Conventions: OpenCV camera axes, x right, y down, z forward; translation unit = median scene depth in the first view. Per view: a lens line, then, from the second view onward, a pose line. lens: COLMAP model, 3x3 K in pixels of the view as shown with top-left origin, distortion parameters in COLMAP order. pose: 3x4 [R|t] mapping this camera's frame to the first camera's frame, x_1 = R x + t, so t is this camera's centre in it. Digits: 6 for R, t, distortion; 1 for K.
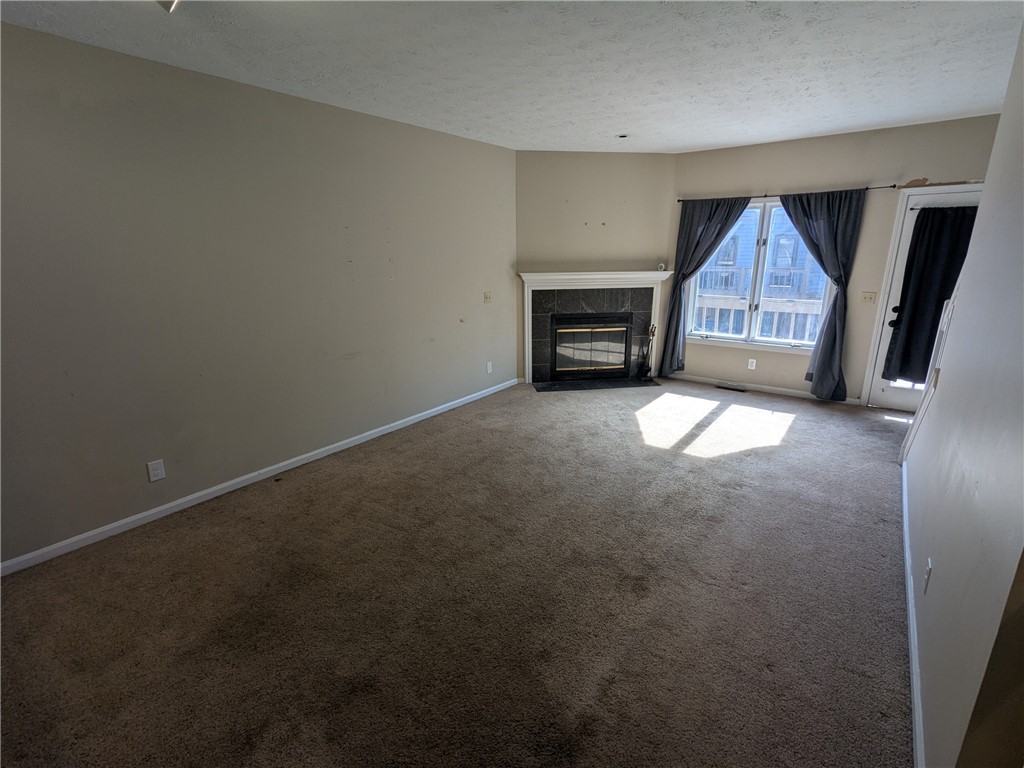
lens RADIAL K [[483.9, 0, 510.5], [0, 483.9, 384.1], [0, 0, 1]] dist [0.002650, 0.000812]
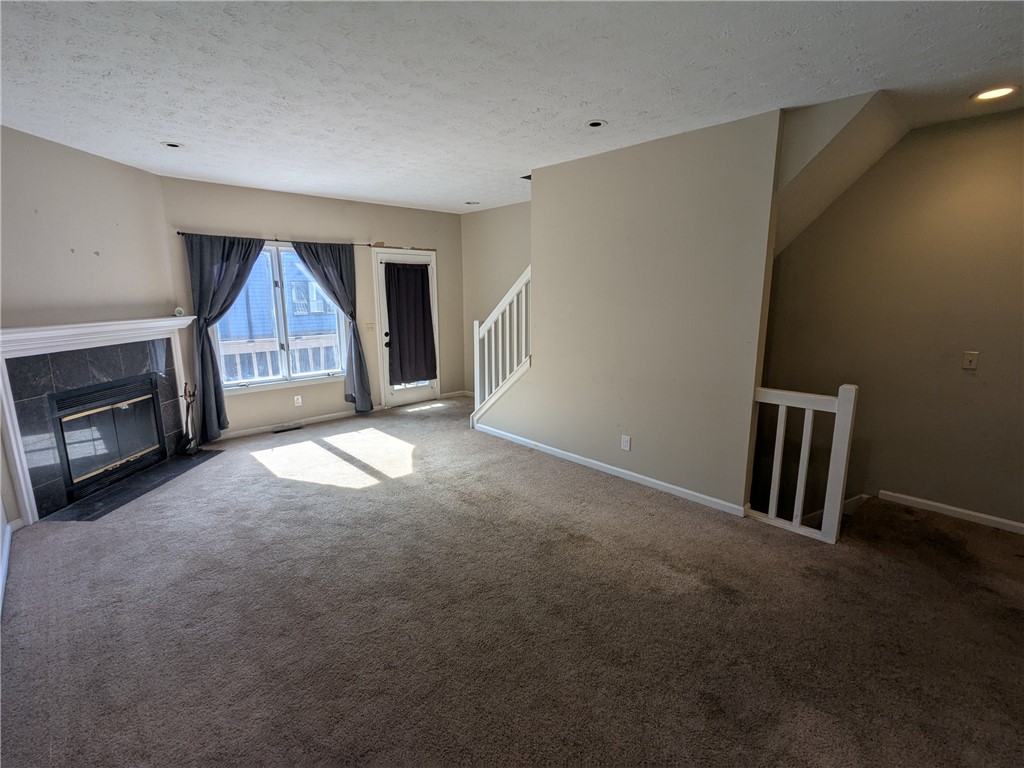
lens RADIAL K [[483.9, 0, 516.8], [0, 483.9, 382.2], [0, 0, 1]] dist [0.002650, 0.000812]
pose [[0.167007, -0.175279, 0.970250, -0.458801], [0.269496, 0.954712, 0.126085, -0.092417], [-0.948410, 0.240421, 0.206681, 0.379564]]
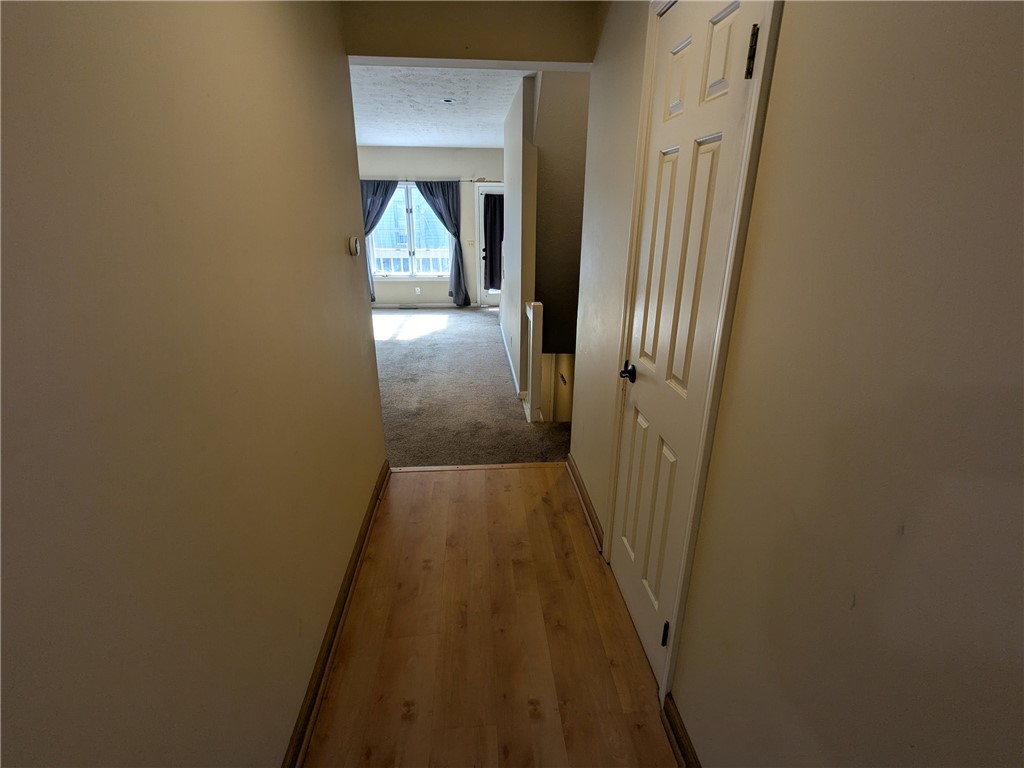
lens RADIAL K [[483.9, 0, 513.5], [0, 483.9, 386.2], [0, 0, 1]] dist [0.002650, 0.000812]
pose [[0.743526, -0.214284, 0.633445, -0.361854], [0.166394, 0.976759, 0.135111, 0.111237], [-0.647675, 0.004943, 0.761901, -0.428153]]
